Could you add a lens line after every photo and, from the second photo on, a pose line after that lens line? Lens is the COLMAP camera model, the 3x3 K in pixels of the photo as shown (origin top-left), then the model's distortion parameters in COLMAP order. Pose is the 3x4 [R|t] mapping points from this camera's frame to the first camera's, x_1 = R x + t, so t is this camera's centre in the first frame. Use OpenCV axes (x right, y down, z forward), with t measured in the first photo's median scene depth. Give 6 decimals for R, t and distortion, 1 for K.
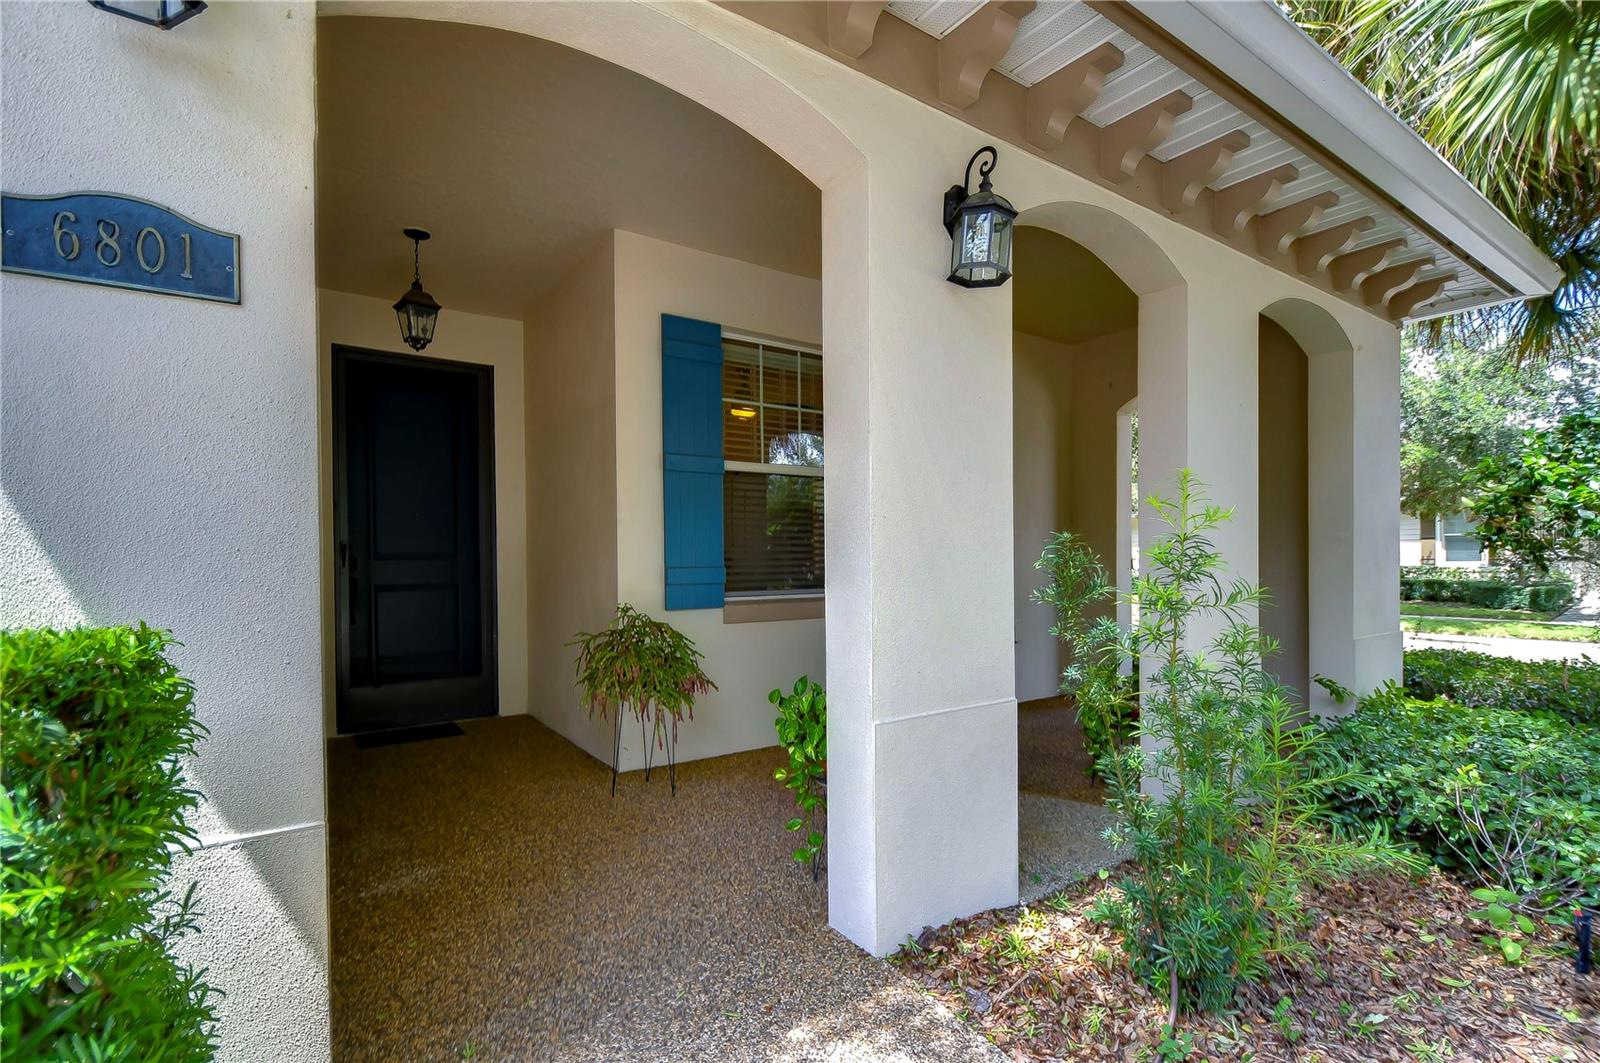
lens RADIAL K [[733.1, 0, 796.6], [0, 733.1, 542.3], [0, 0, 1]] dist [-0.001114, -0.003395]
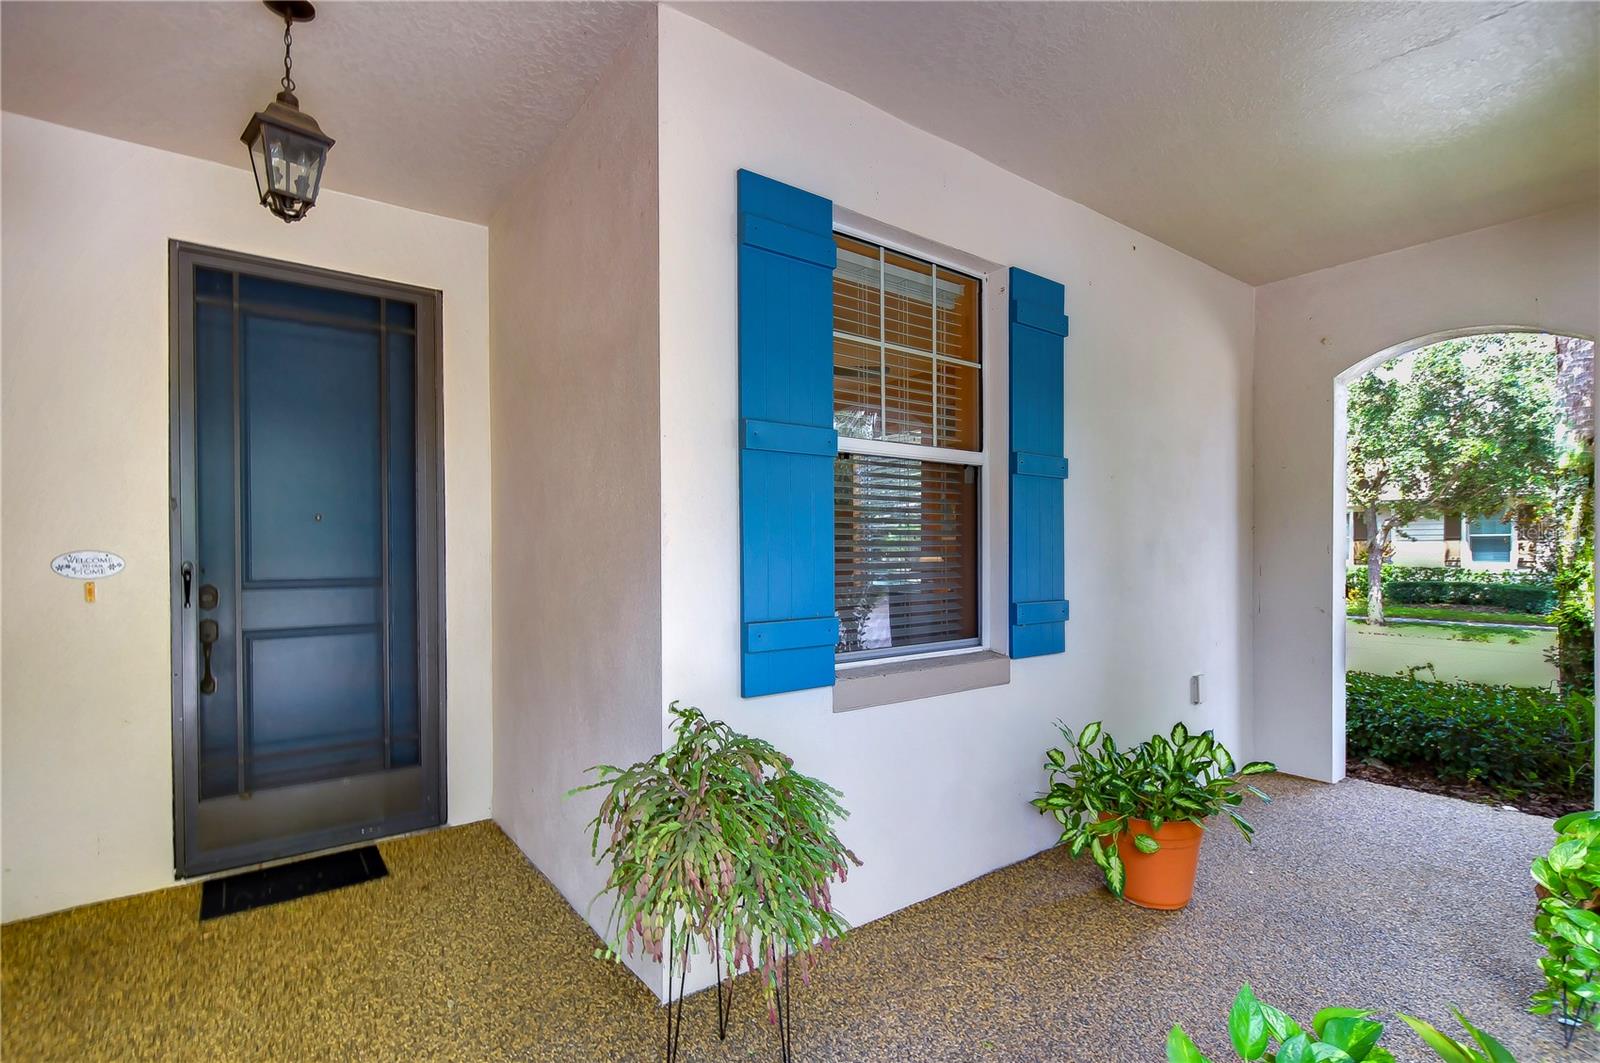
lens RADIAL K [[733.1, 0, 802.6], [0, 733.1, 533.6], [0, 0, 1]] dist [-0.001114, -0.003395]
pose [[0.998875, 0.004358, 0.047220, -0.126560], [-0.004264, 0.999989, -0.002085, -0.025160], [-0.047229, 0.001882, 0.998882, 0.344319]]
